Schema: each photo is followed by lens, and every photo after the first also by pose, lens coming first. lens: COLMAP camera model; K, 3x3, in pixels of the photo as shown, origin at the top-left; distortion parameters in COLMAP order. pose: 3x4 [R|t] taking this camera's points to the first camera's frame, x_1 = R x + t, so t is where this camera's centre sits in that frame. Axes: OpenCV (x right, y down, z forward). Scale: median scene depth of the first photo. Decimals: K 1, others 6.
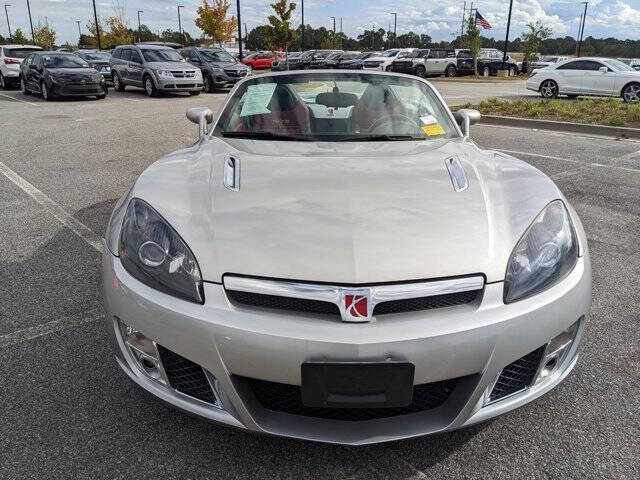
lens RADIAL K [[490.2, 0, 318.4], [0, 490.2, 245.6], [0, 0, 1]] dist [0.081262, -0.111145]
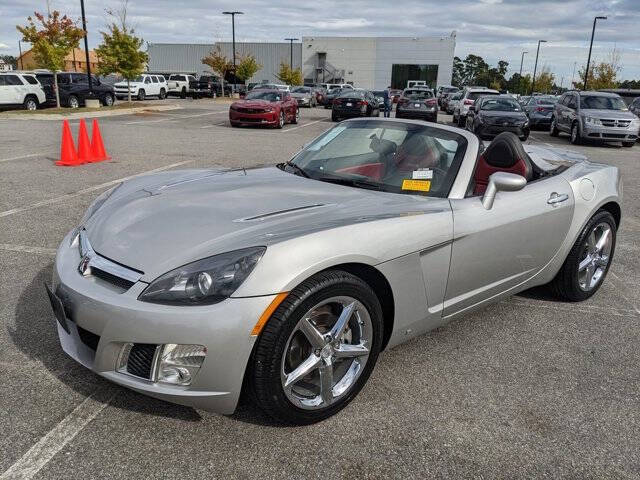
lens RADIAL K [[490.2, 0, 318.4], [0, 490.2, 245.6], [0, 0, 1]] dist [0.081262, -0.111145]
pose [[0.625100, 0.254440, -0.737910, 0.116750], [-0.312681, 0.947836, 0.061946, -0.017378], [0.715179, 0.192008, 0.672050, 0.035061]]
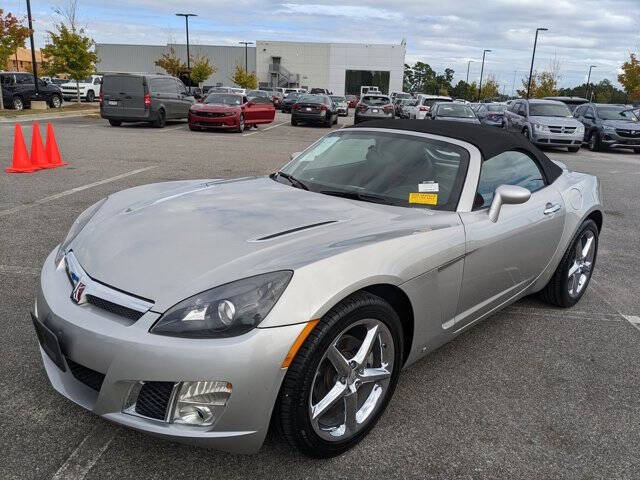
lens RADIAL K [[485.8, 0, 328.0], [0, 485.8, 241.3], [0, 0, 1]] dist [0.089290, -0.105312]
pose [[0.703315, 0.232007, -0.671953, 0.103301], [-0.298525, 0.954250, 0.017019, -0.016625], [0.645160, 0.188625, 0.740398, 0.030016]]
